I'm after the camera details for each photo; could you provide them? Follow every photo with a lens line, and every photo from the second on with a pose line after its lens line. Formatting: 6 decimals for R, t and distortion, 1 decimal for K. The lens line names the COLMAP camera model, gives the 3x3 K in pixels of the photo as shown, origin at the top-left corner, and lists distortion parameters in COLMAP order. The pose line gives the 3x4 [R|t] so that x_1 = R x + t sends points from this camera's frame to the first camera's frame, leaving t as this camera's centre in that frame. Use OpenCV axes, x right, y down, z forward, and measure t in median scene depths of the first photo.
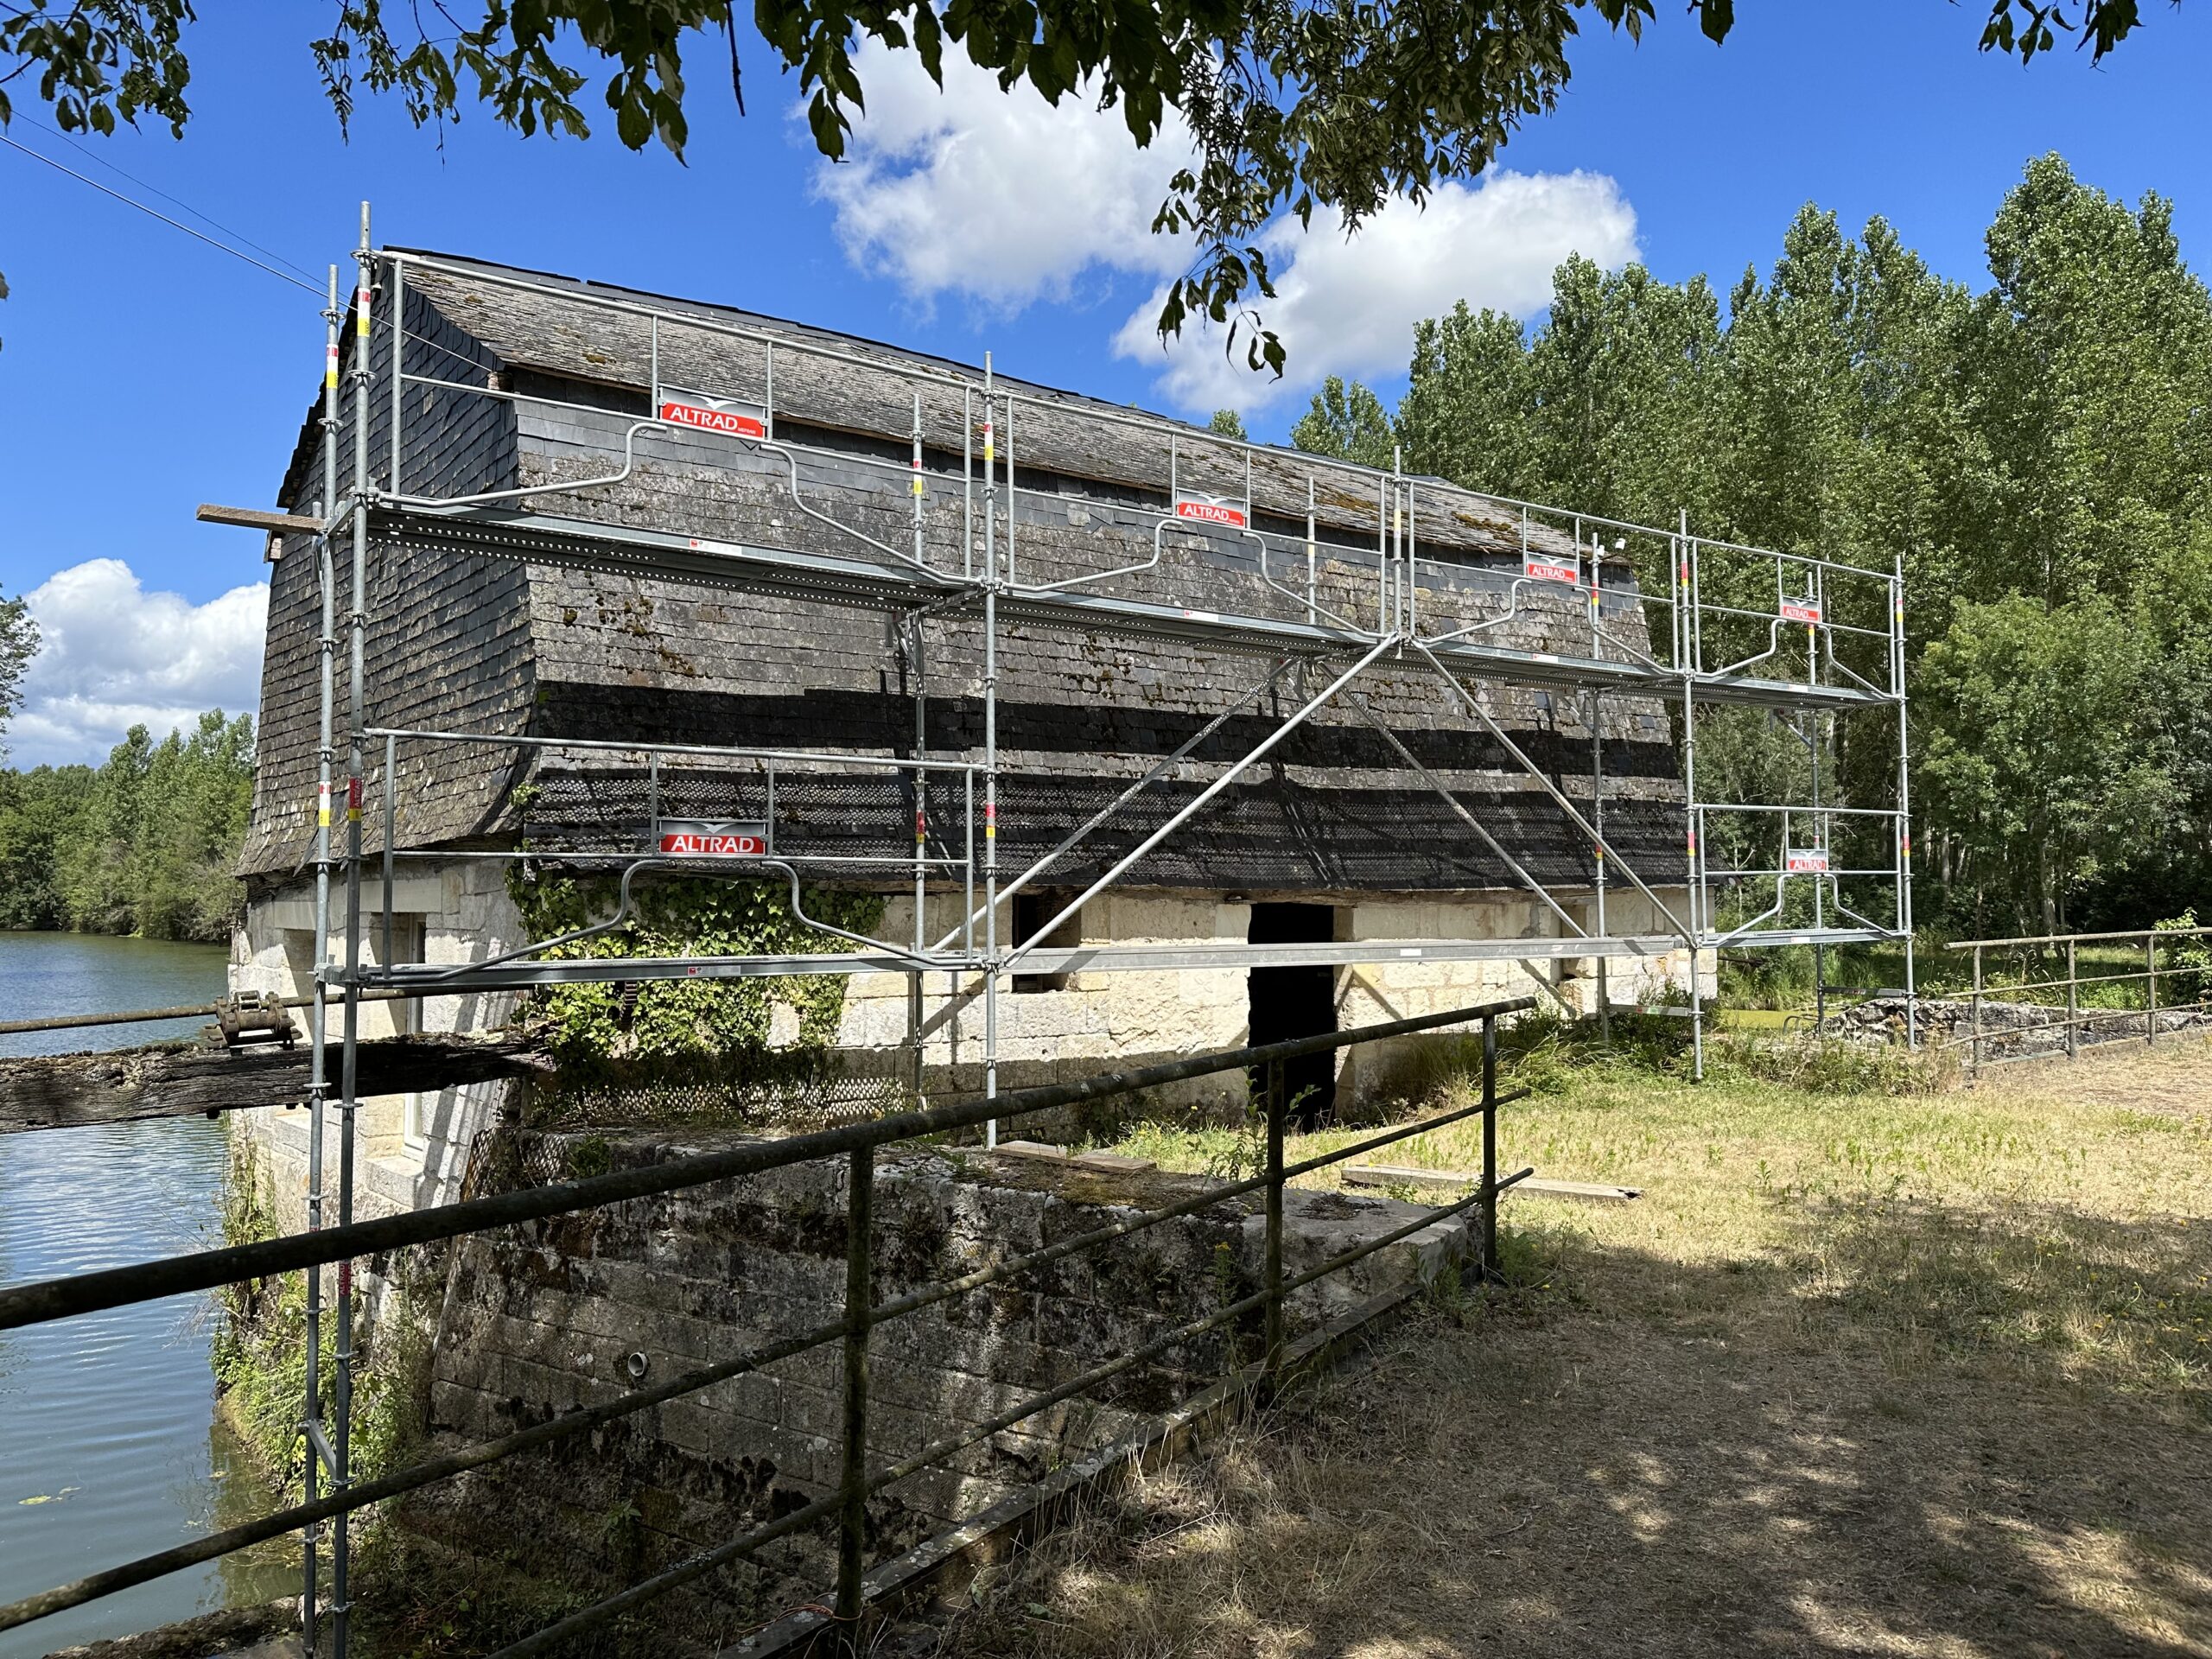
lens RADIAL K [[1504.9, 0, 1105.3], [0, 1504.9, 880.0], [0, 0, 1]] dist [-0.000915, -0.008376]
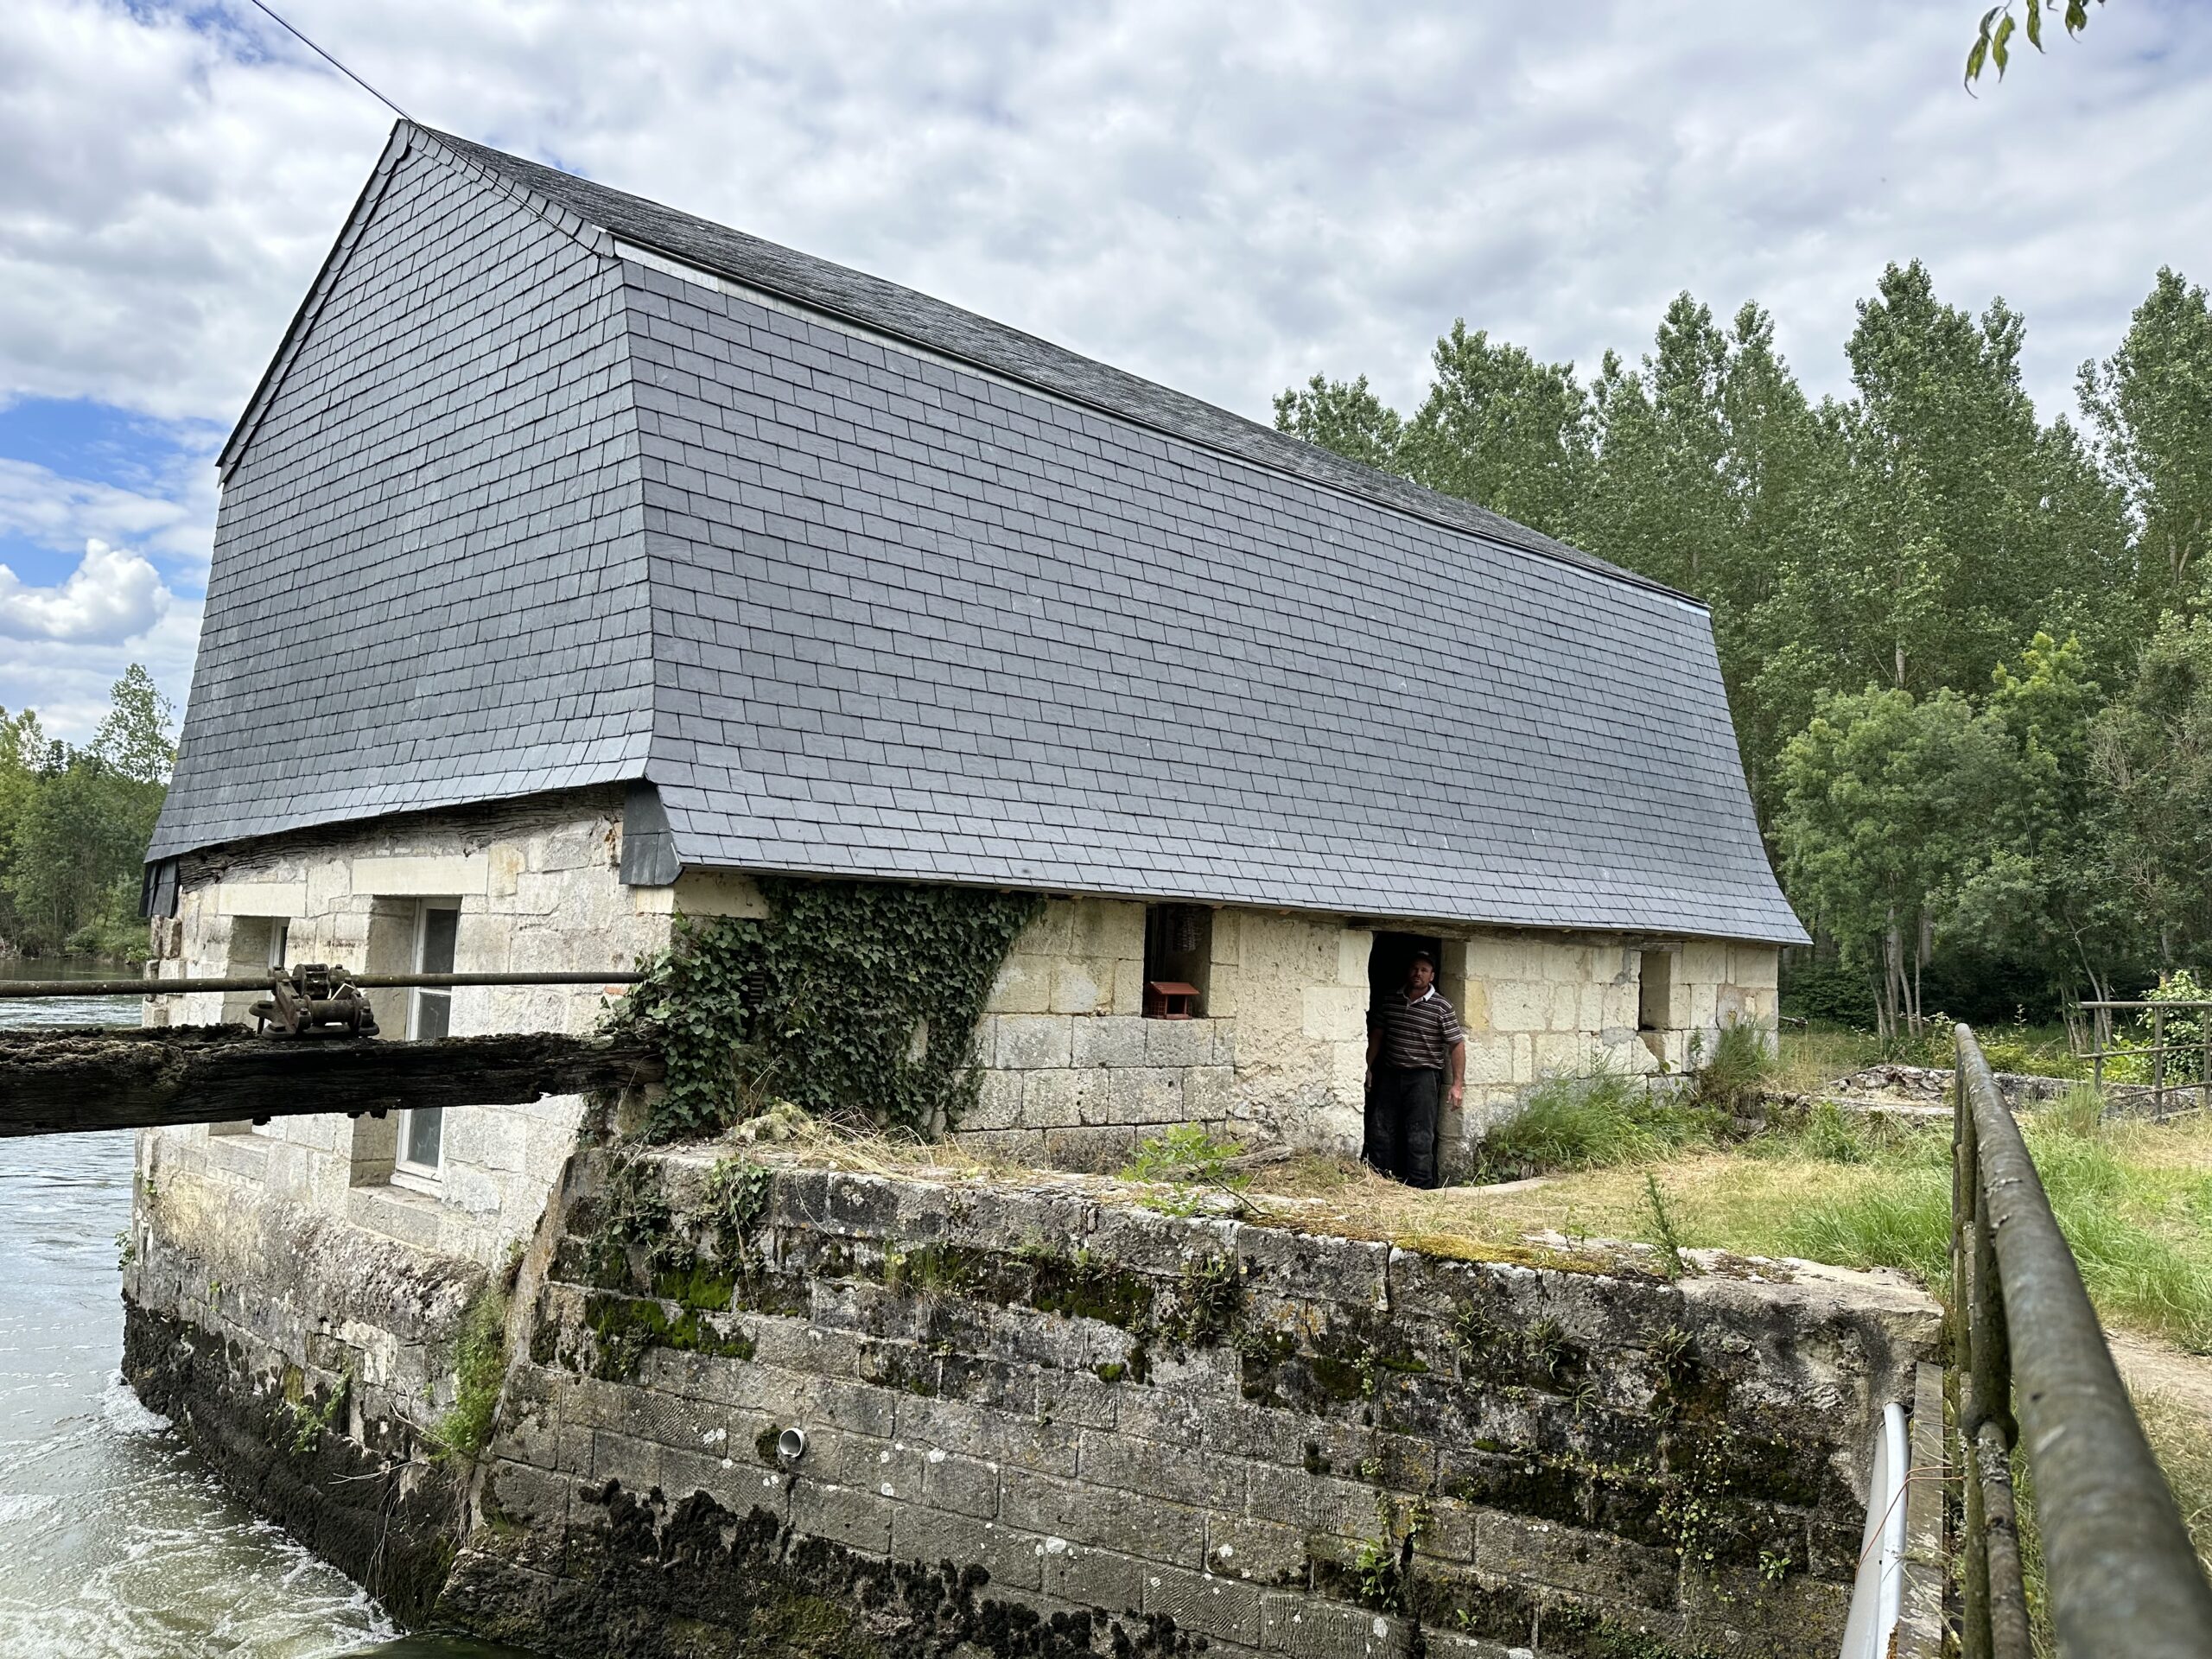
lens RADIAL K [[1512.5, 0, 1115.1], [0, 1512.5, 932.3], [0, 0, 1]] dist [0.006414, -0.003496]
pose [[0.994109, 0.042734, 0.099600, -0.224369], [-0.042426, 0.999086, -0.005208, 0.042183], [-0.099732, 0.000952, 0.995014, 0.164619]]
